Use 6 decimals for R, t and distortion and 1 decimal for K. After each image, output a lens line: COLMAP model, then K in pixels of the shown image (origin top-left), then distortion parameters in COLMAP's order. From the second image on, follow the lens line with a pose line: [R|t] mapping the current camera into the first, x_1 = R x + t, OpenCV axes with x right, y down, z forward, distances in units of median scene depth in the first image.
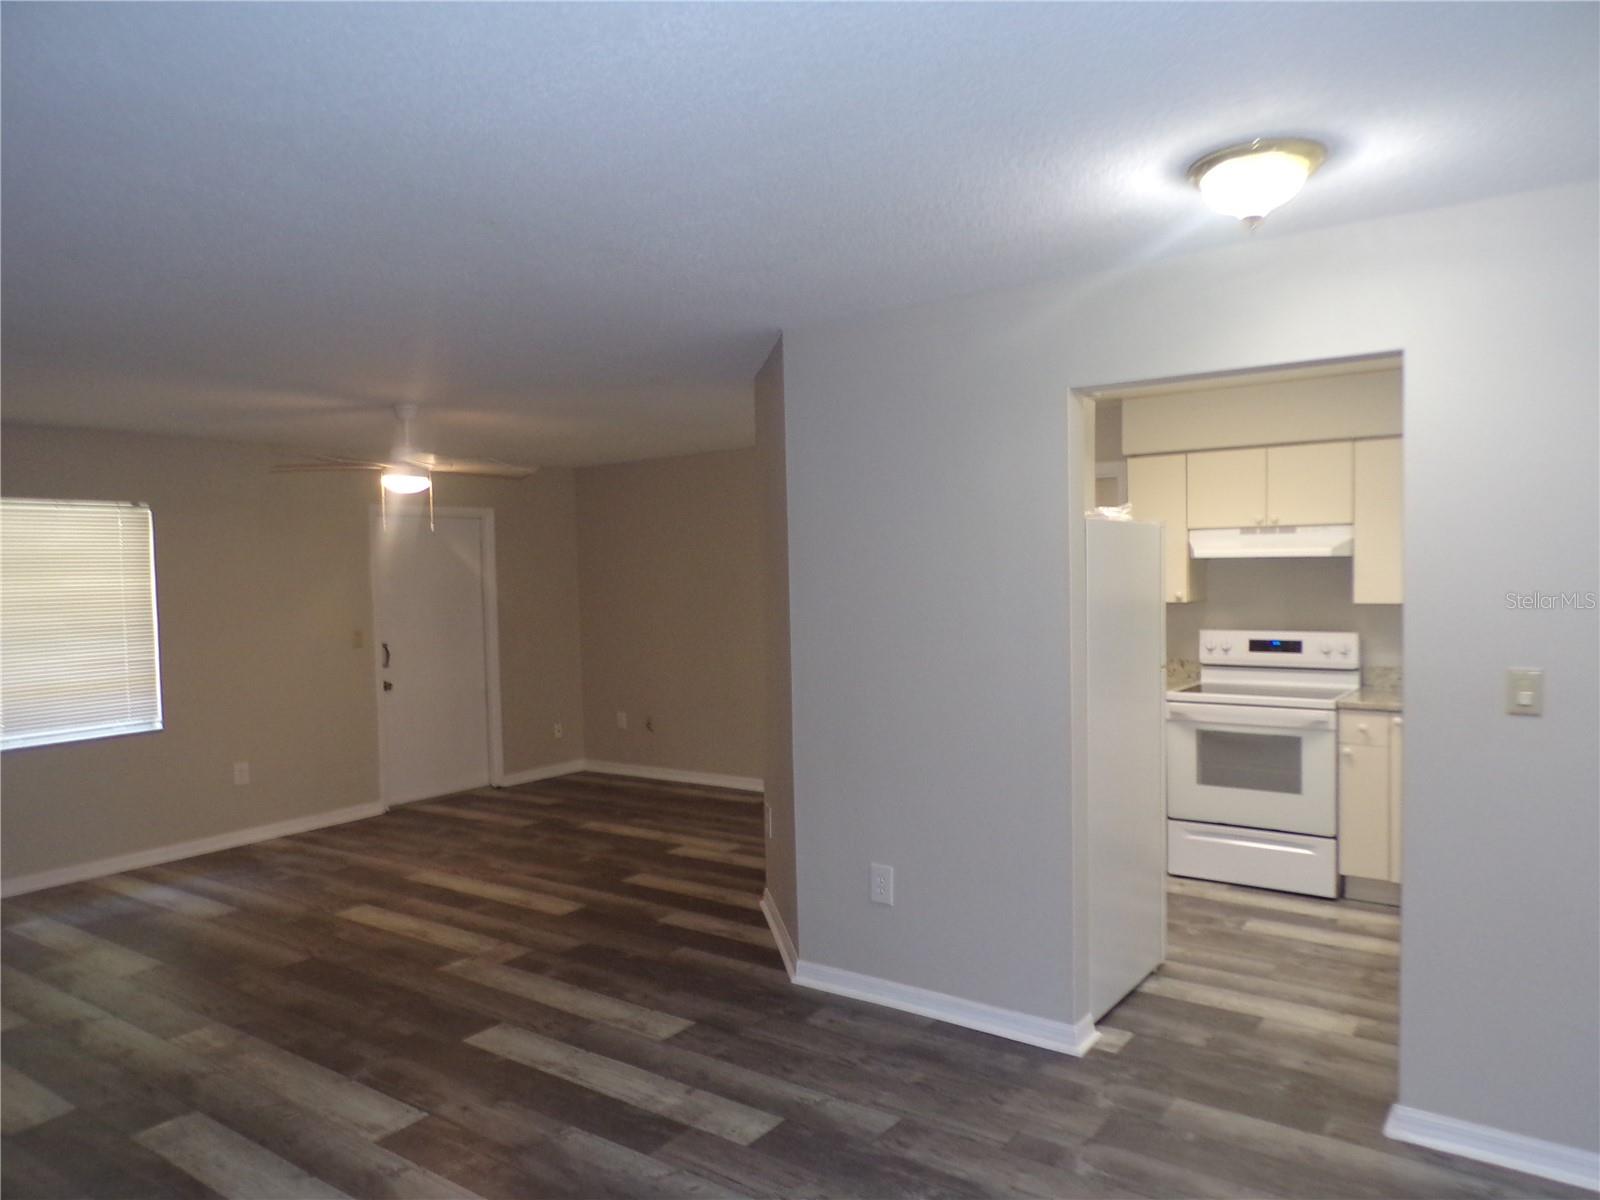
lens RADIAL K [[1088.8, 0, 803.8], [0, 1088.8, 606.6], [0, 0, 1]] dist [0.007298, 0.003073]
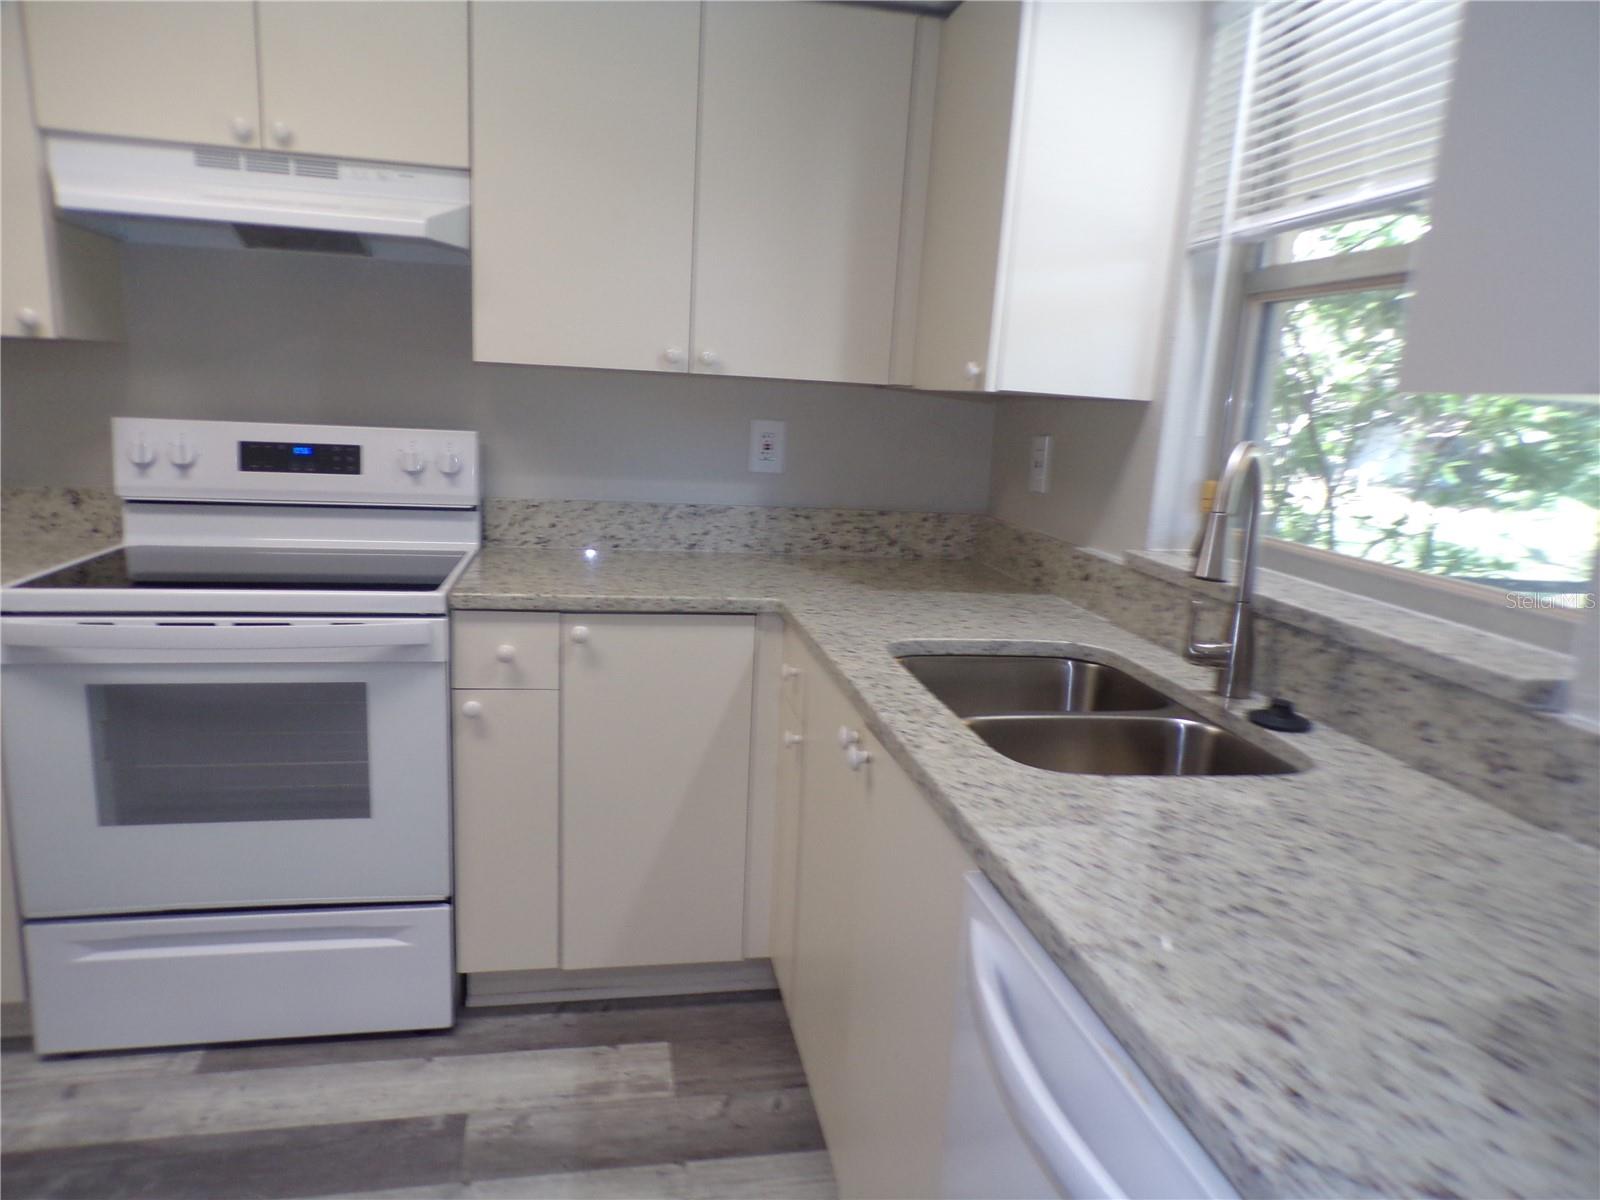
lens RADIAL K [[1063.2, 0, 810.5], [0, 1063.2, 617.9], [0, 0, 1]] dist [0.000134, -0.000474]
pose [[0.680959, -0.097133, 0.725851, 0.269514], [-0.037661, 0.985208, 0.167172, 0.021547], [-0.731353, -0.141173, 0.667228, 0.588087]]
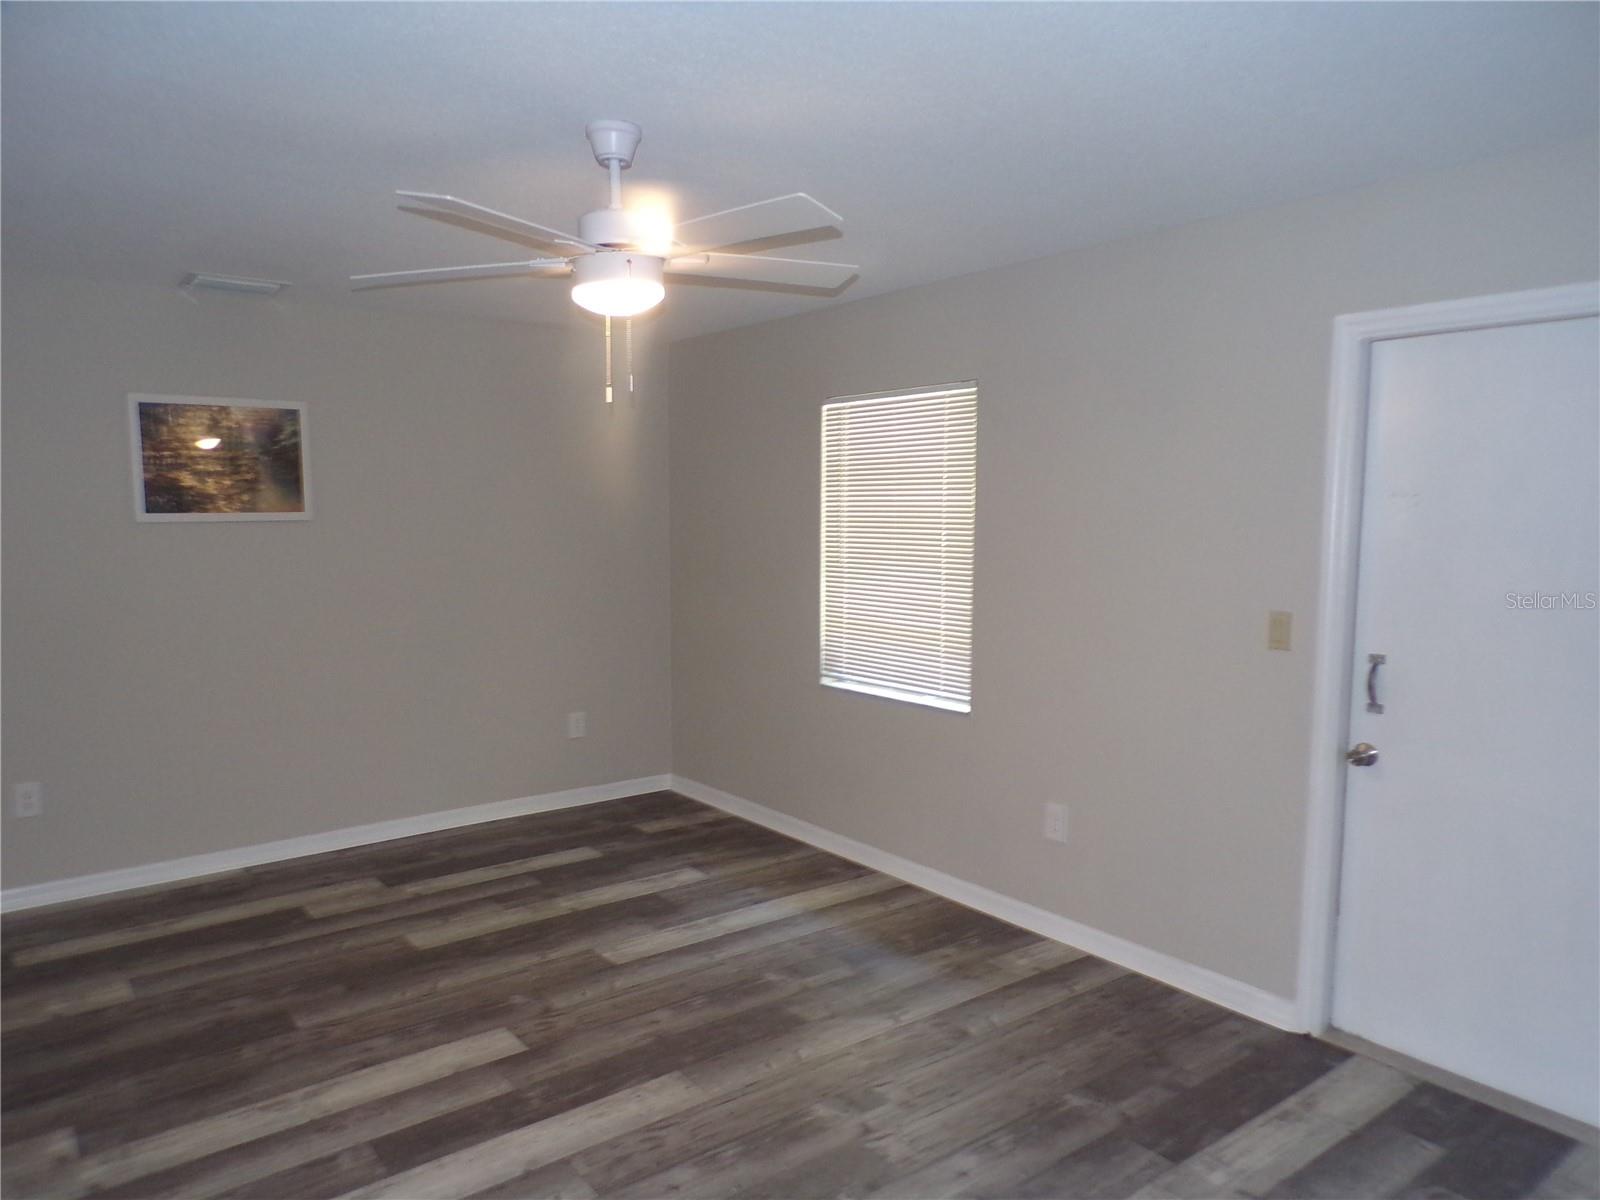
lens RADIAL K [[1088.8, 0, 803.8], [0, 1088.8, 606.6], [0, 0, 1]] dist [0.007298, 0.003073]
pose [[-0.267214, 0.120254, -0.956105, 0.098223], [-0.020849, 0.991229, 0.130498, -0.047803], [0.963412, 0.054804, -0.262363, 1.283928]]
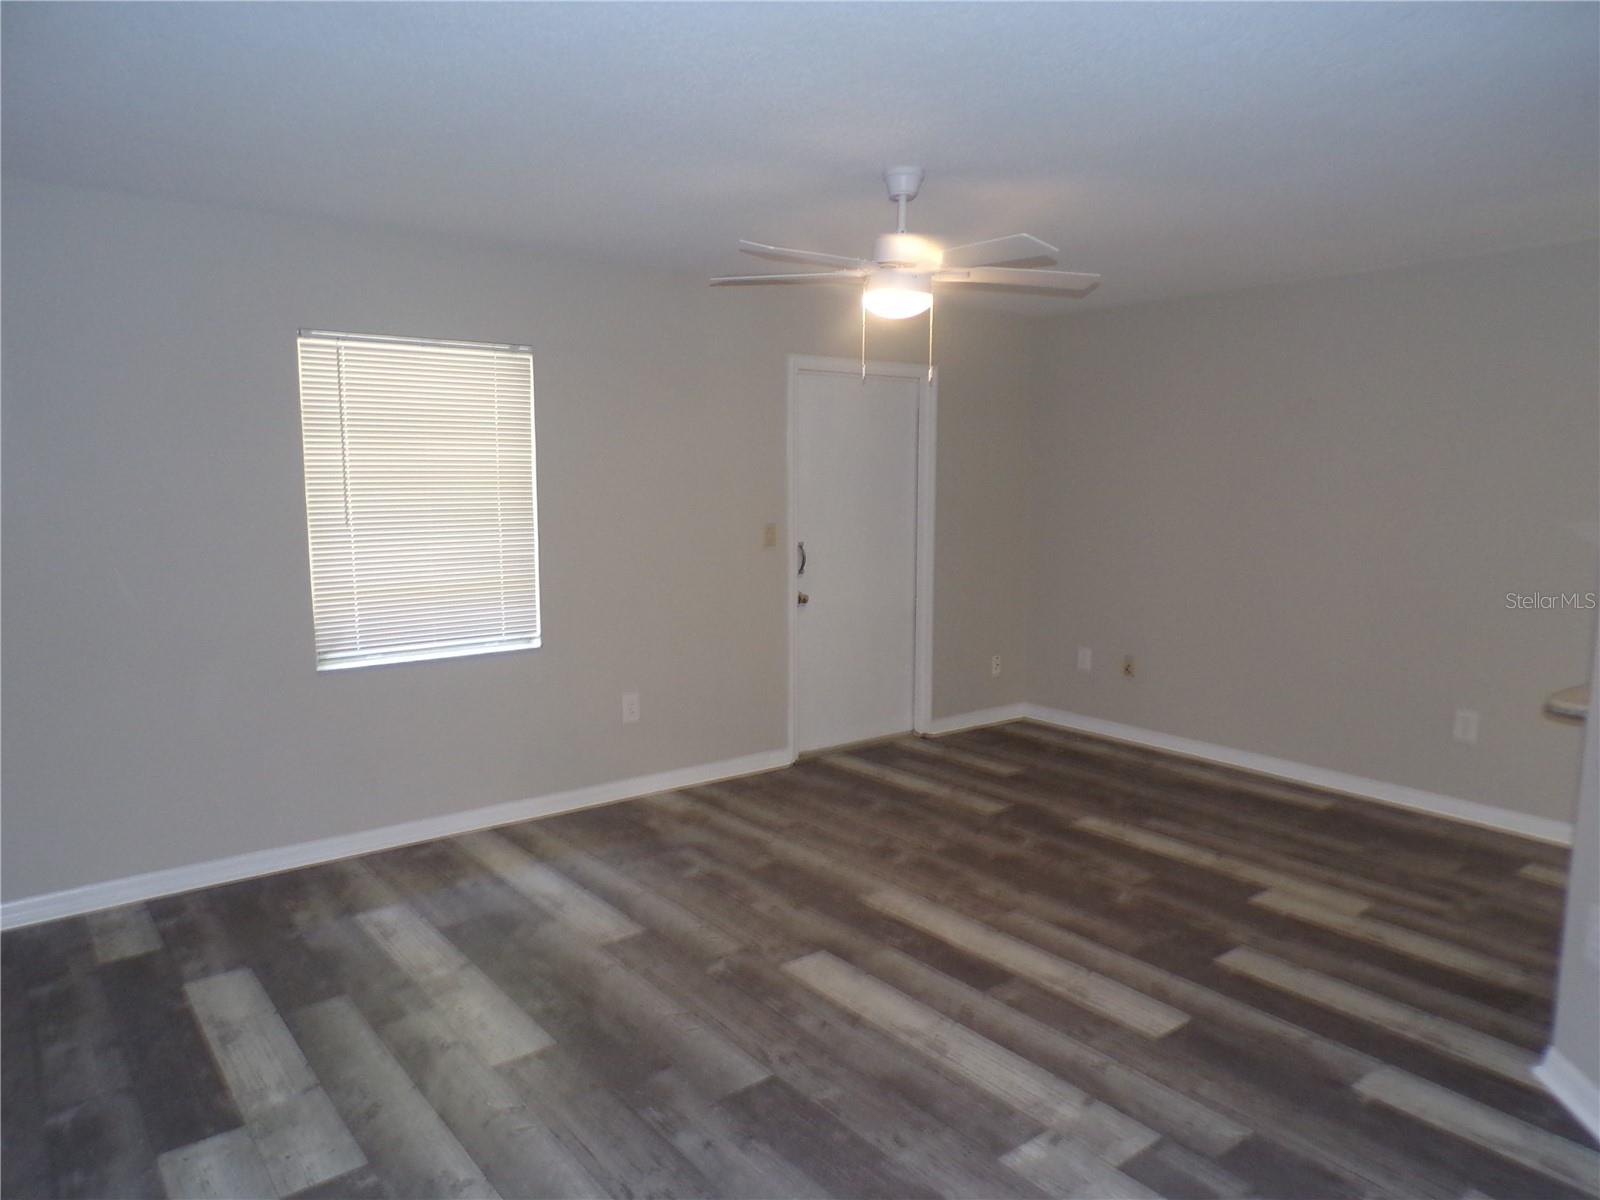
lens RADIAL K [[1097.4, 0, 801.2], [0, 1097.4, 594.1], [0, 0, 1]] dist [0.007107, 0.002166]
pose [[0.960520, 0.060946, -0.271455, -0.247114], [-0.037823, 0.995258, 0.089616, 0.000716], [0.275629, -0.075811, 0.958270, 0.380011]]
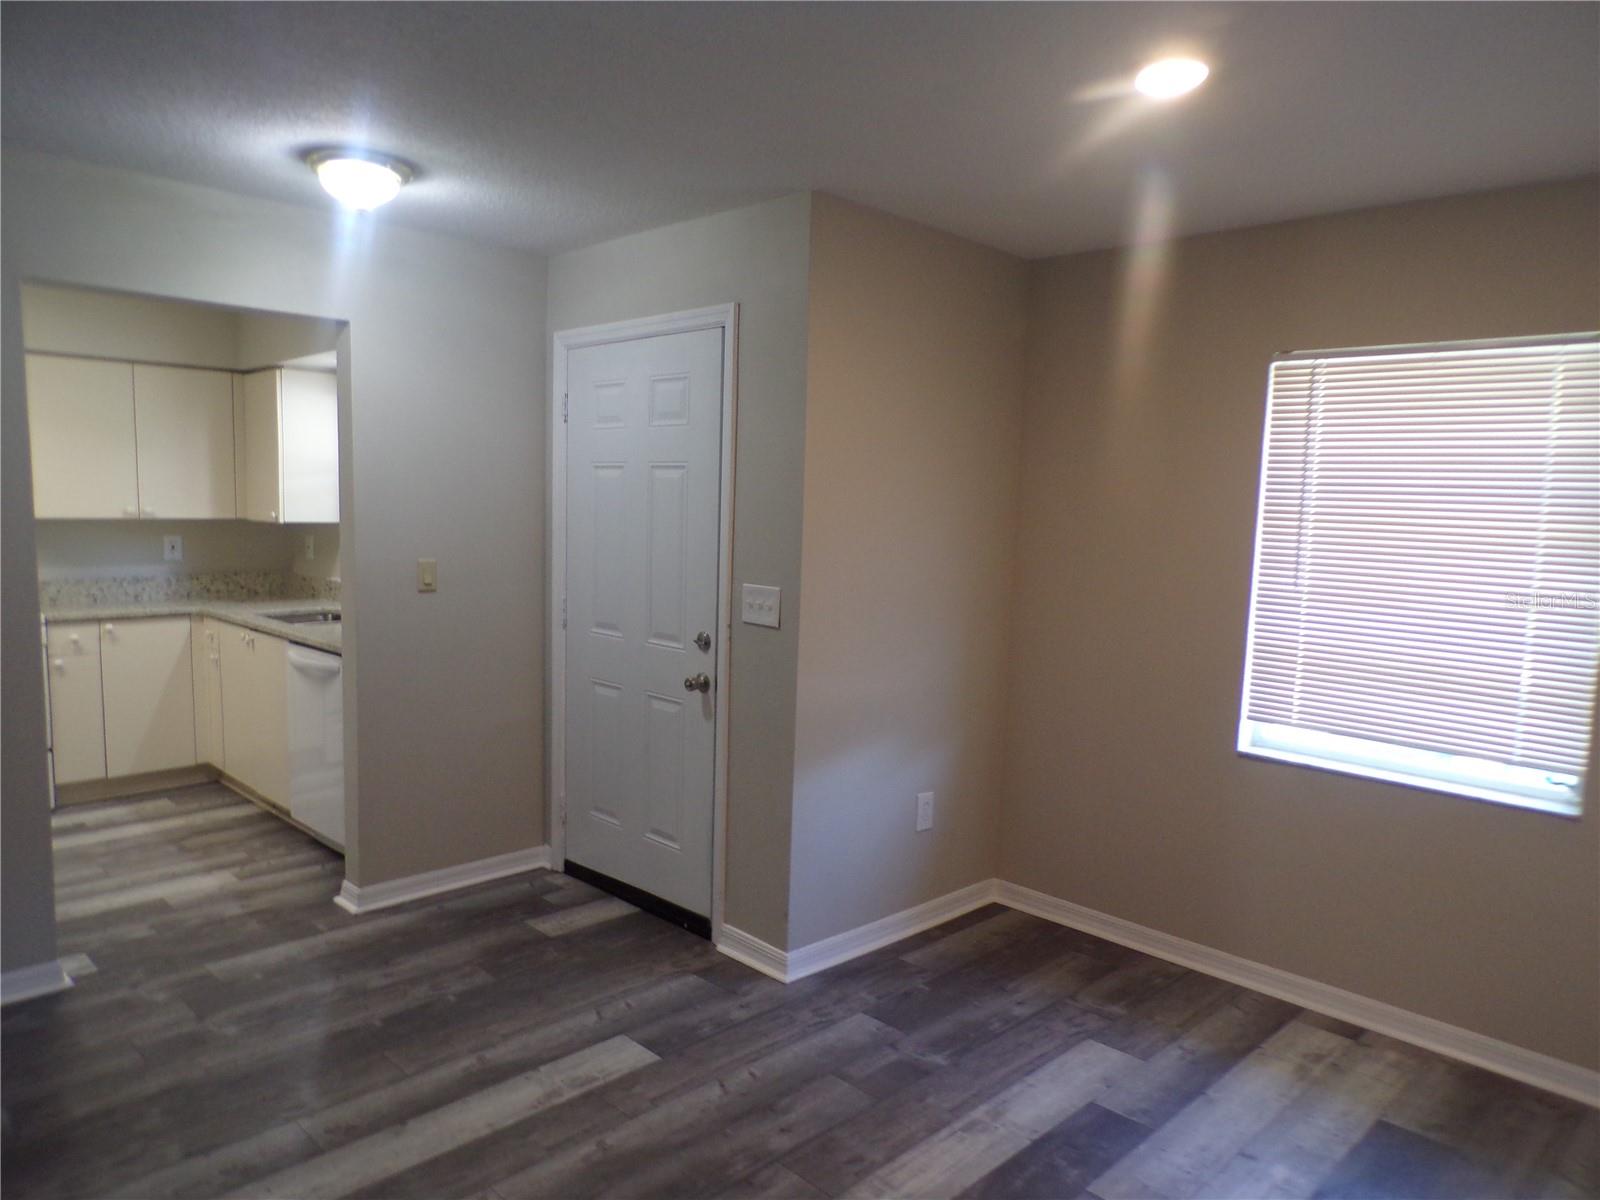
lens RADIAL K [[1097.1, 0, 800.0], [0, 1097.1, 600.0], [0, 0, 1]] dist [-0.003076, 0.002004]
pose [[0.162922, -0.072312, 0.983985, -0.366330], [0.016739, 0.997370, 0.070524, 0.011959], [-0.986497, 0.004981, 0.163704, 0.140850]]
